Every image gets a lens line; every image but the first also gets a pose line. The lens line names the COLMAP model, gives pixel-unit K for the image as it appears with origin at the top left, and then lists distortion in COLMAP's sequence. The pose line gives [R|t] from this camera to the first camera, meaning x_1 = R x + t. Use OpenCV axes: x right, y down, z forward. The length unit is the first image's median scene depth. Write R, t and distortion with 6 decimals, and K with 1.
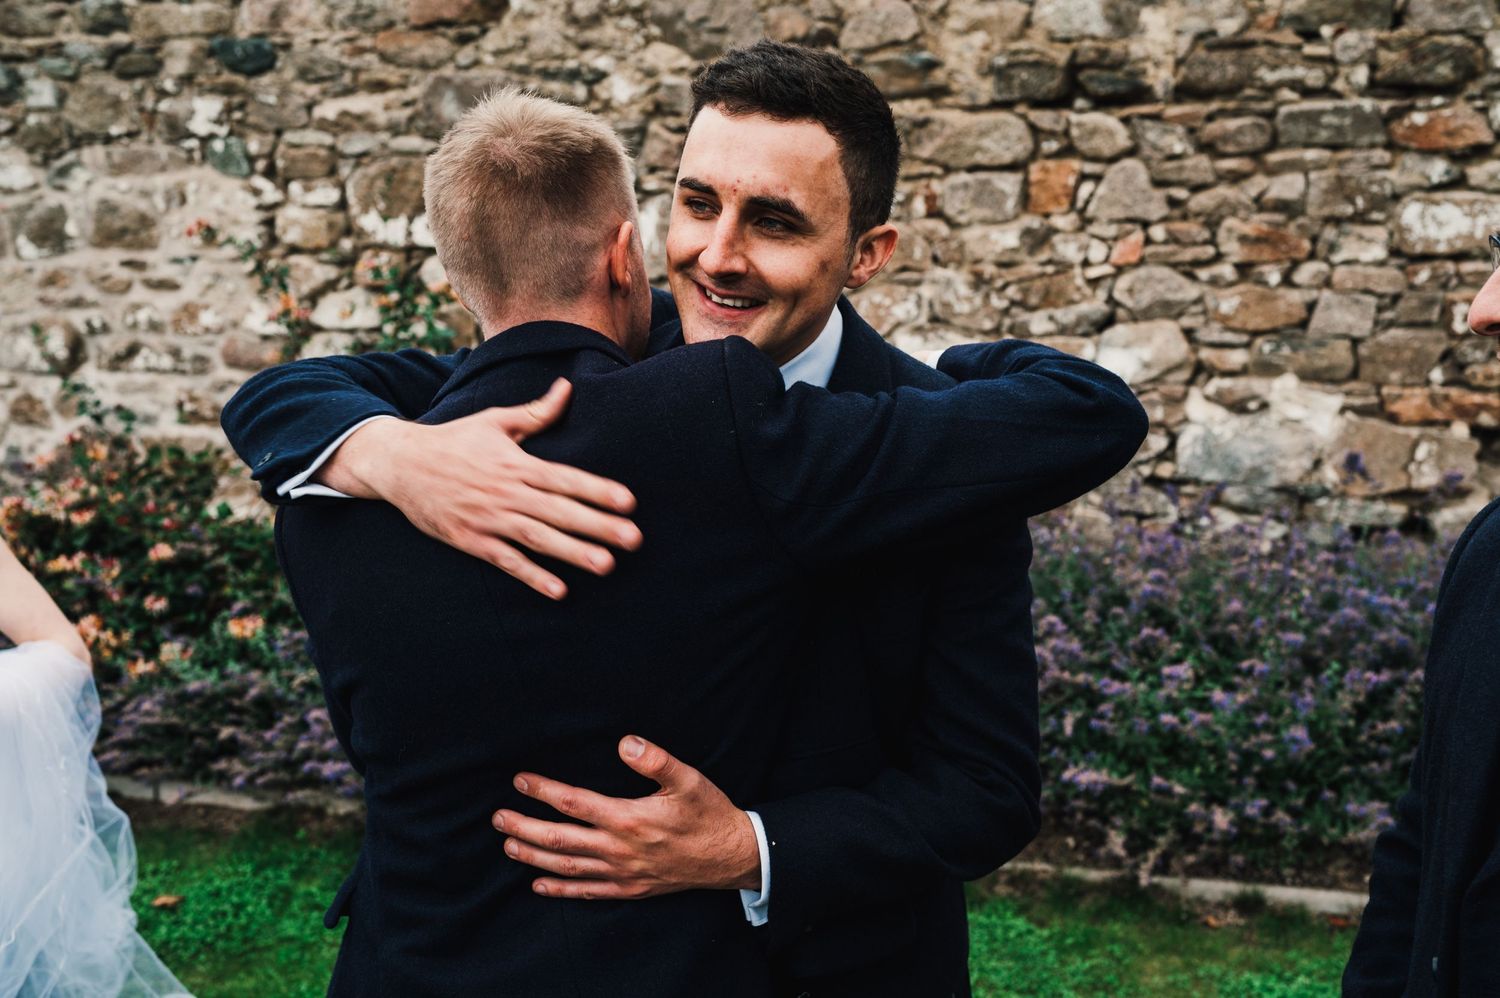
lens RADIAL K [[1417.7, 0, 742.2], [0, 1417.7, 510.9], [0, 0, 1]] dist [-0.003753, 0.000000]
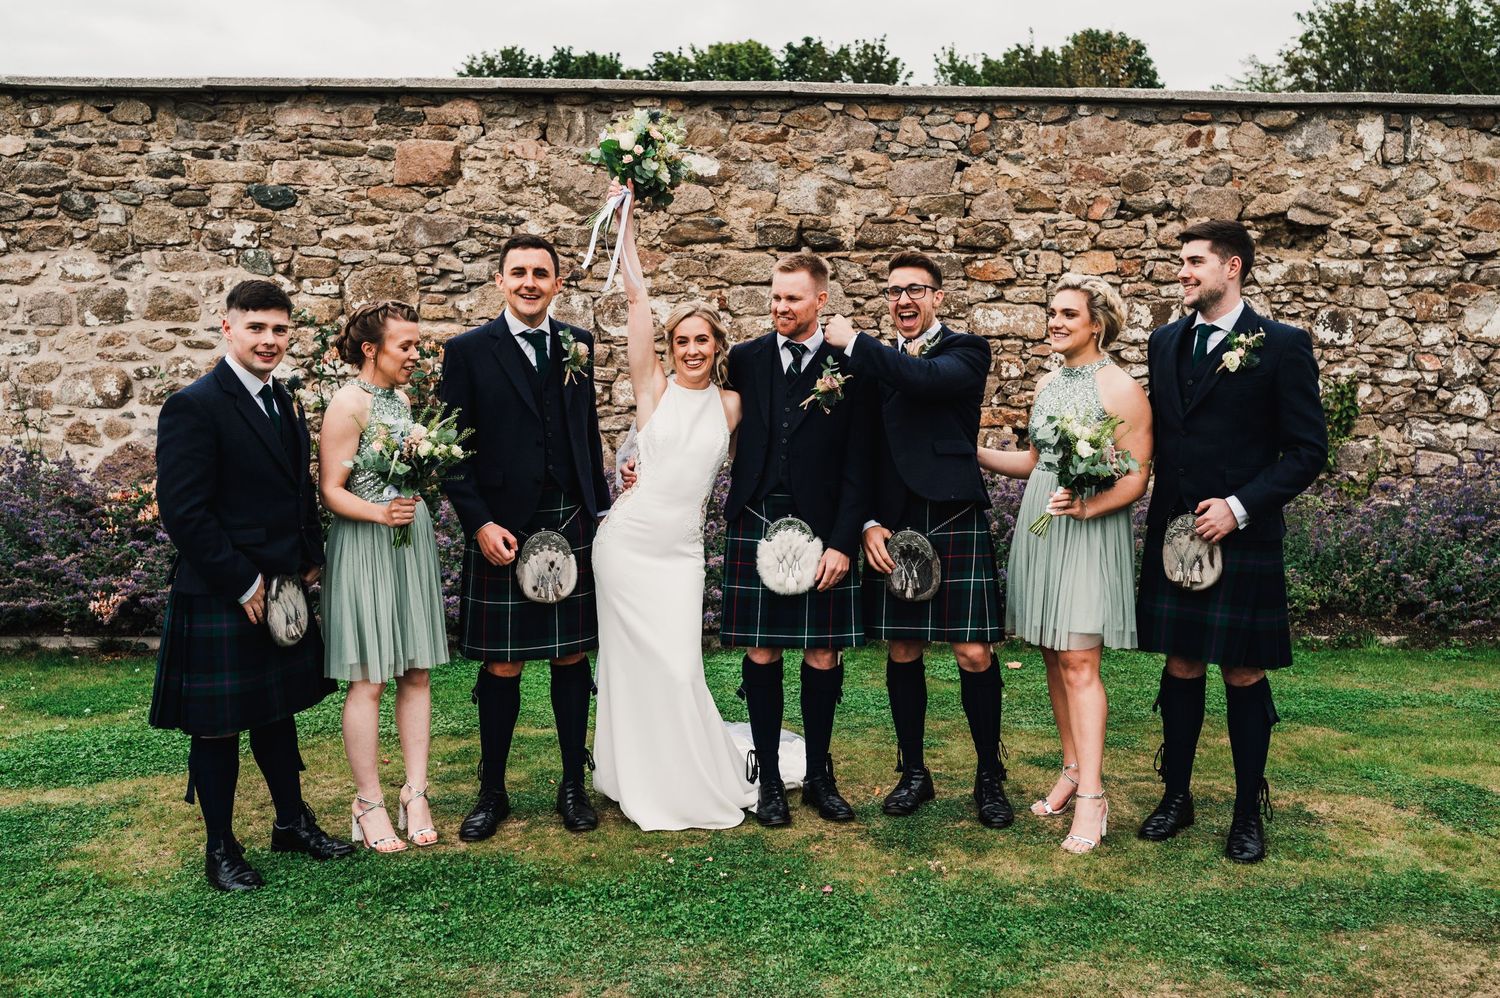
lens RADIAL K [[1417.7, 0, 745.4], [0, 1417.7, 499.3], [0, 0, 1]] dist [-0.003753, 0.000000]
pose [[0.959507, -0.014927, 0.281291, -0.322994], [0.037225, 0.996556, -0.074093, 0.147695], [-0.279216, 0.081564, 0.956758, -0.627635]]
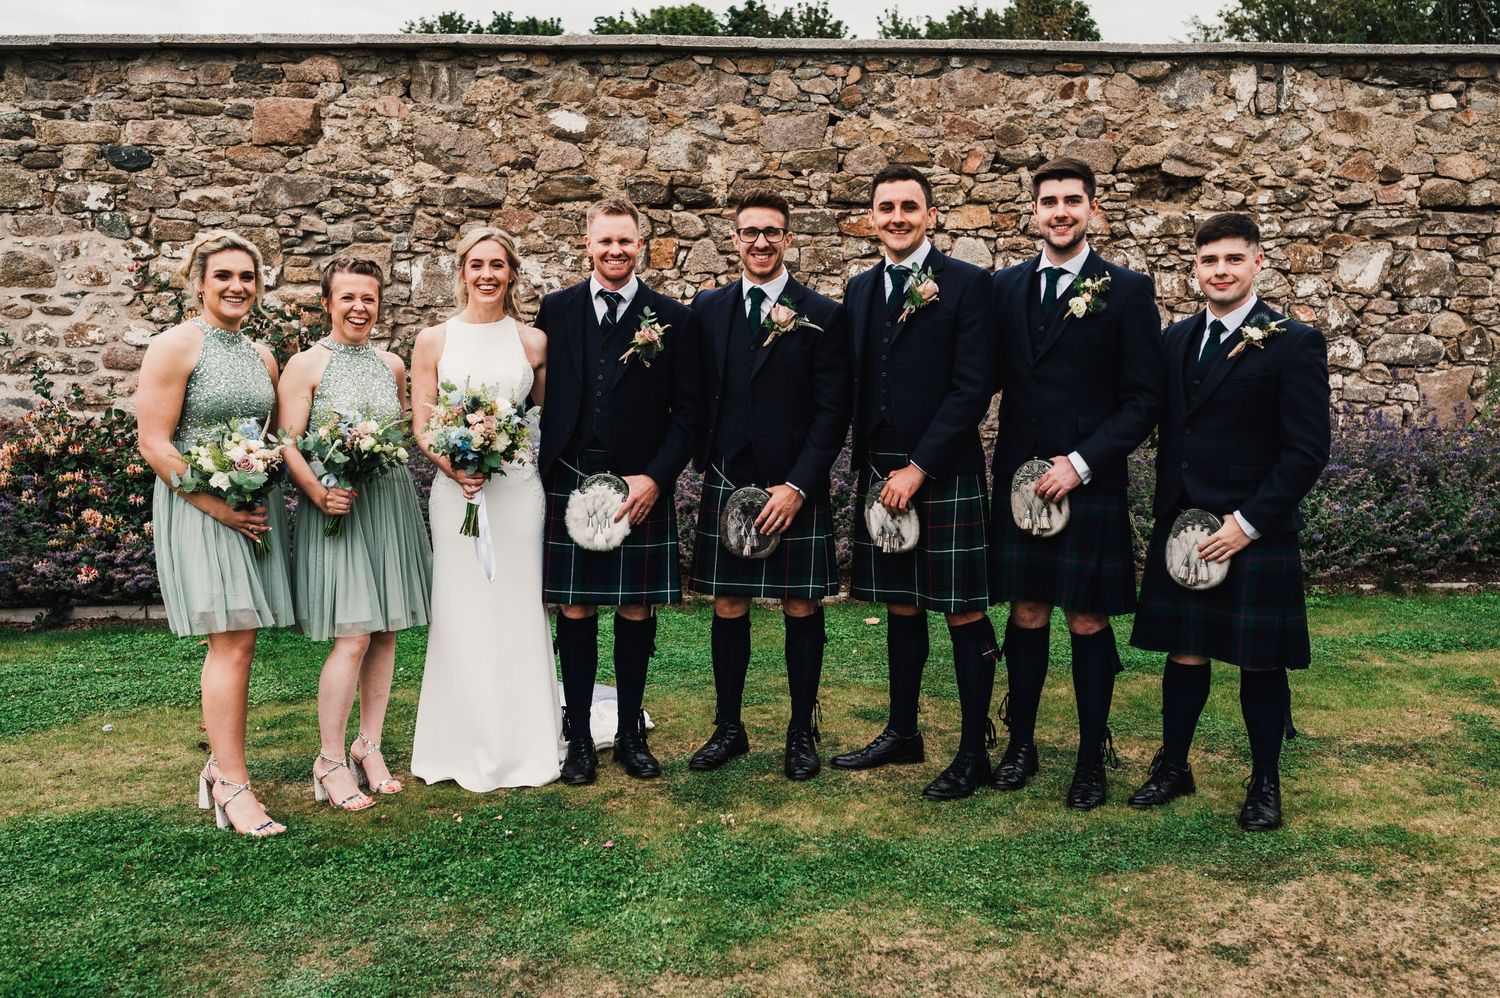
lens RADIAL K [[1417.7, 0, 746.5], [0, 1417.7, 506.9], [0, 0, 1]] dist [-0.003753, 0.000000]
pose [[0.950143, -0.038421, 0.309440, -0.226229], [0.055239, 0.997424, -0.045770, 0.161456], [-0.306884, 0.060581, 0.949817, -0.642213]]
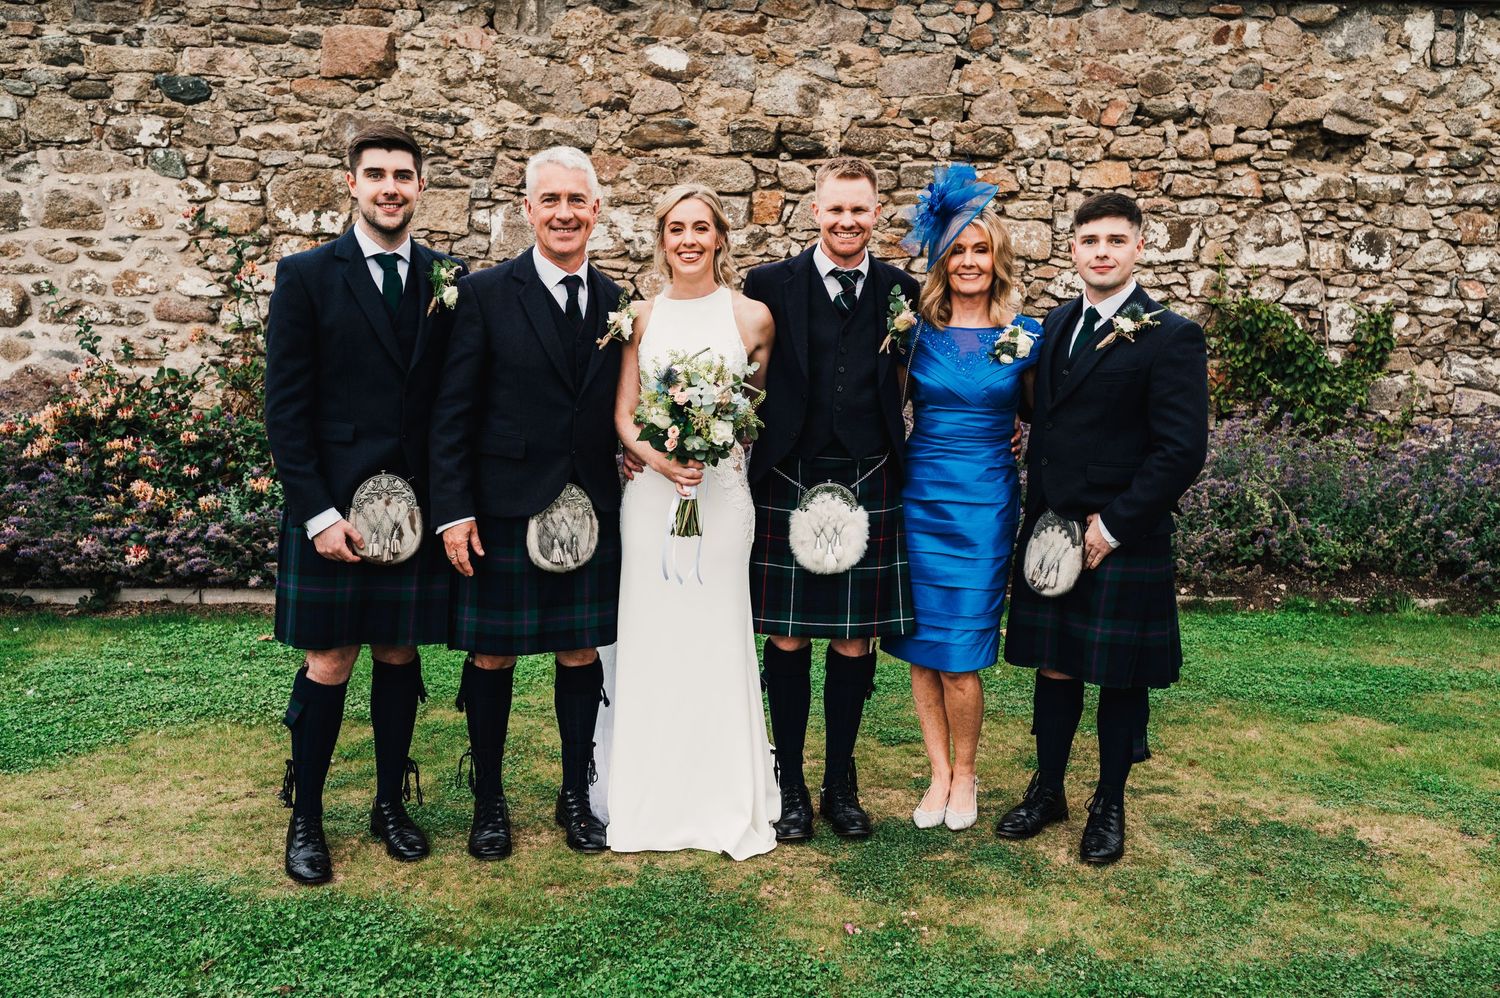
lens RADIAL K [[1417.7, 0, 749.0], [0, 1417.7, 498.1], [0, 0, 1]] dist [-0.003753, 0.000000]
pose [[0.957475, -0.023025, 0.287595, -0.252867], [0.028055, 0.999517, -0.013381, 0.111680], [-0.287147, 0.020880, 0.957659, -0.481746]]
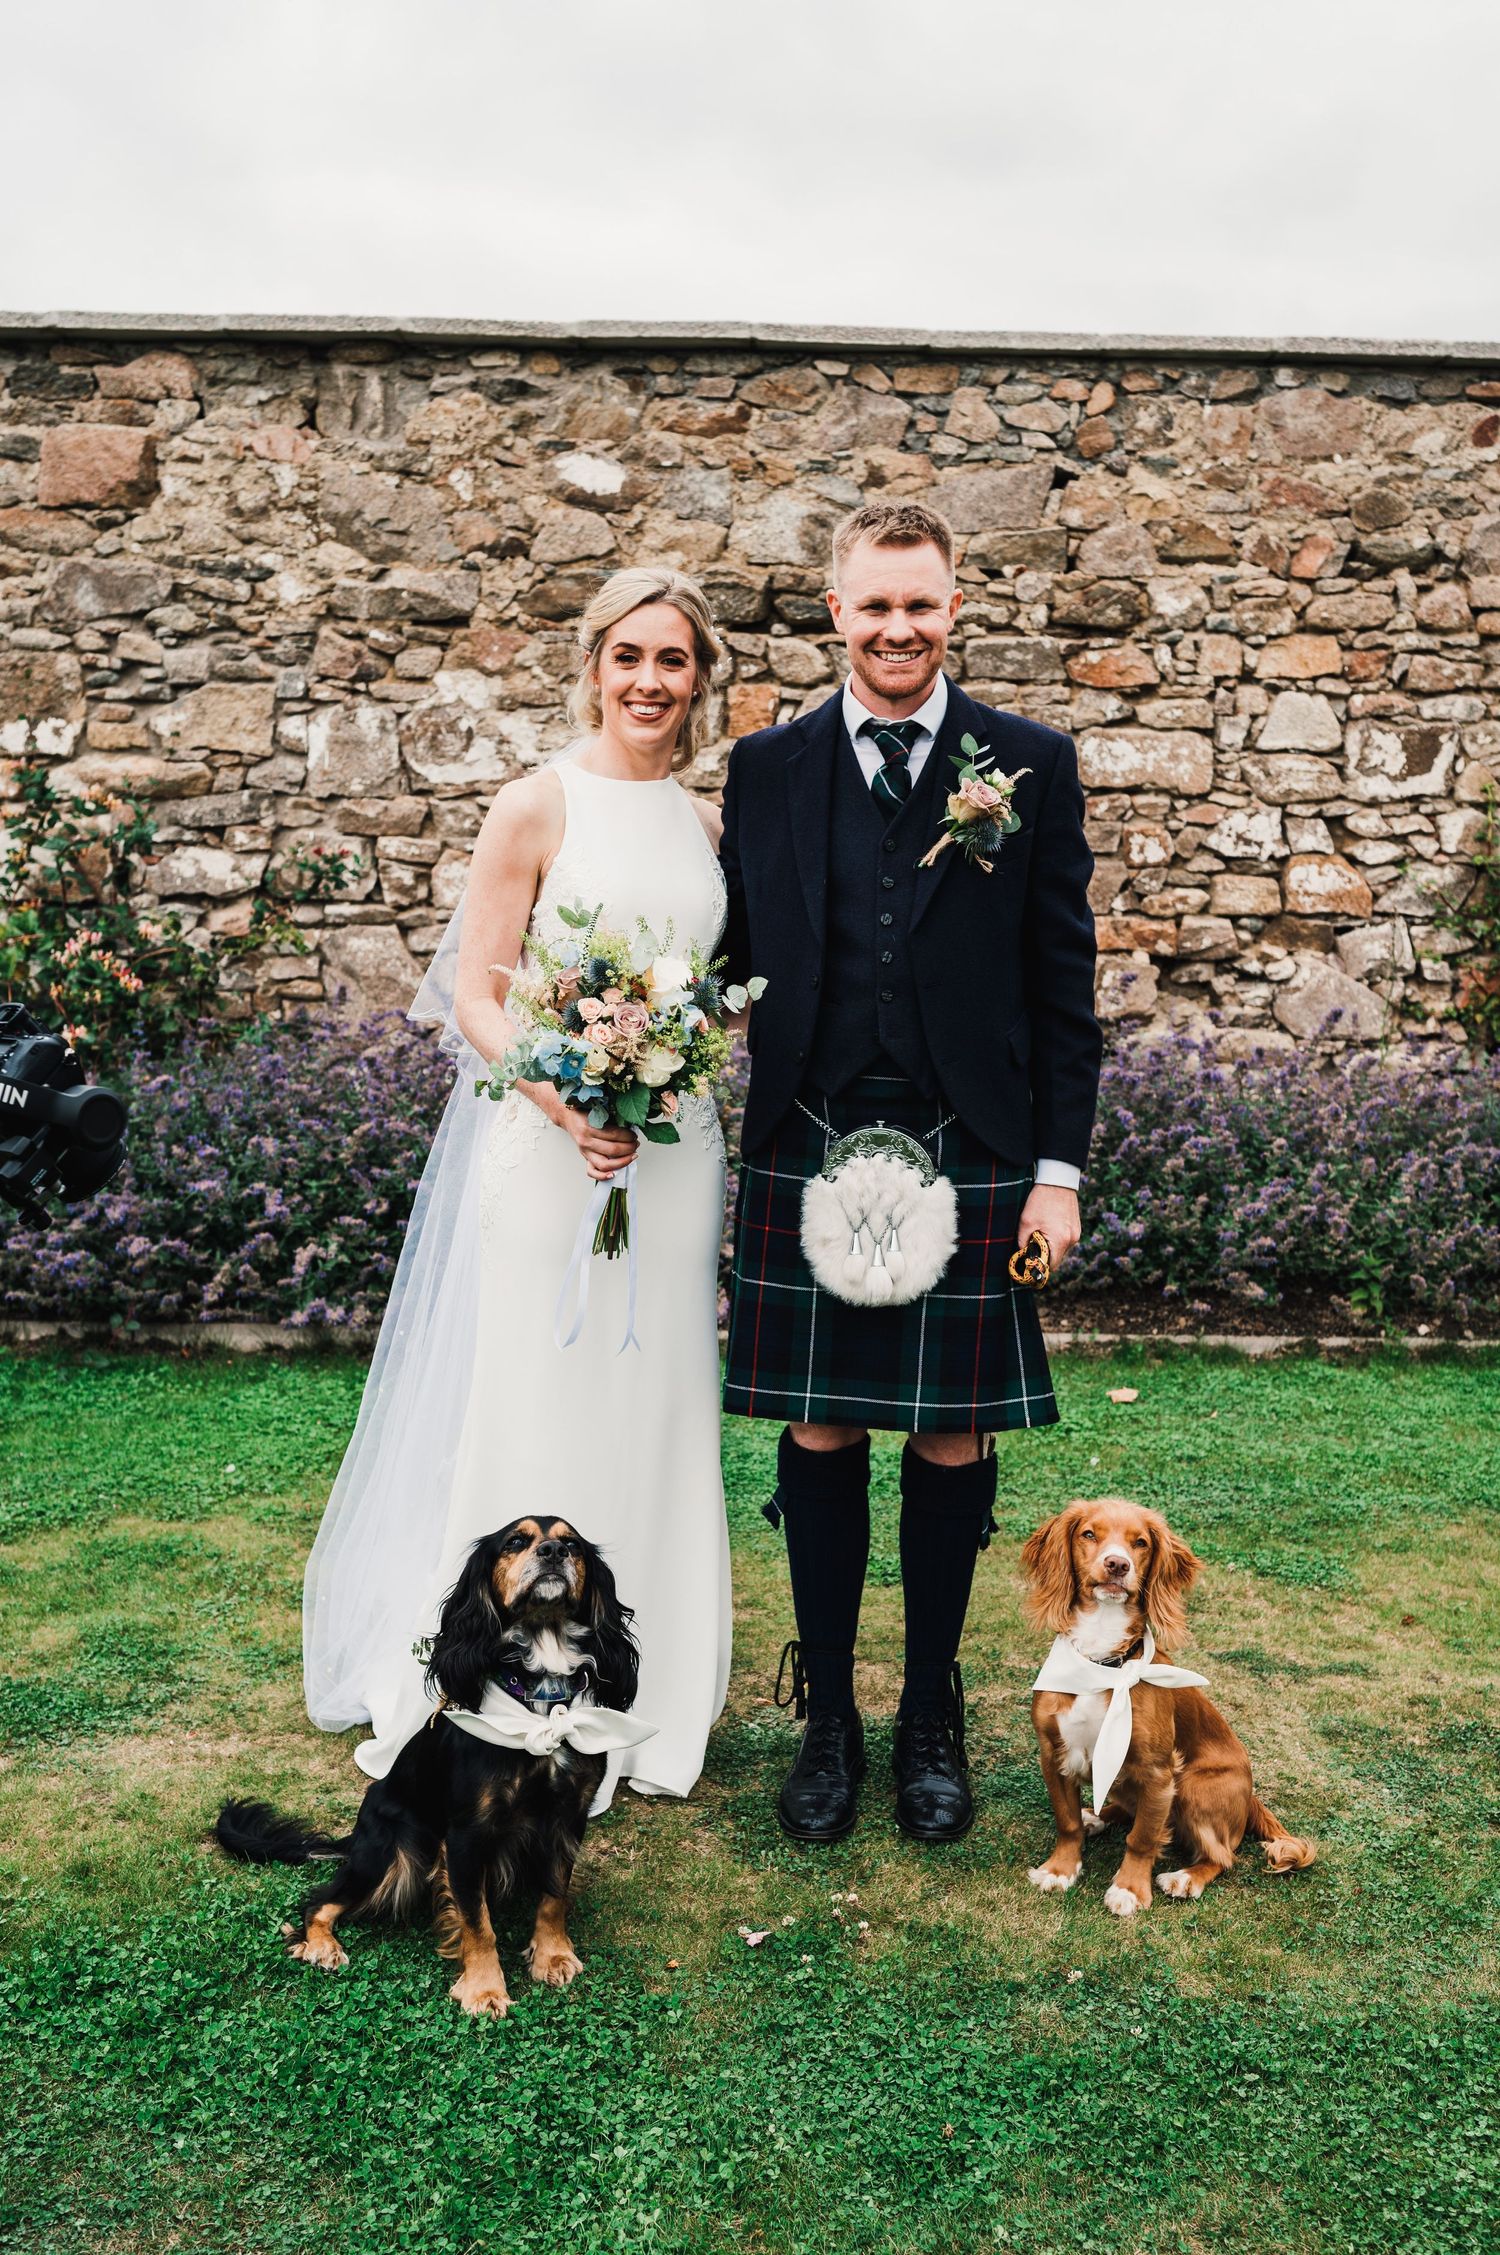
lens RADIAL K [[2131.2, 0, 761.2], [0, 2131.2, 1123.2], [0, 0, 1]] dist [-0.003753, 0.000000]
pose [[0.965557, -0.010121, 0.259995, -0.155564], [0.024981, 0.998233, -0.053915, 0.131186], [-0.258990, 0.058553, 0.964104, -0.393026]]
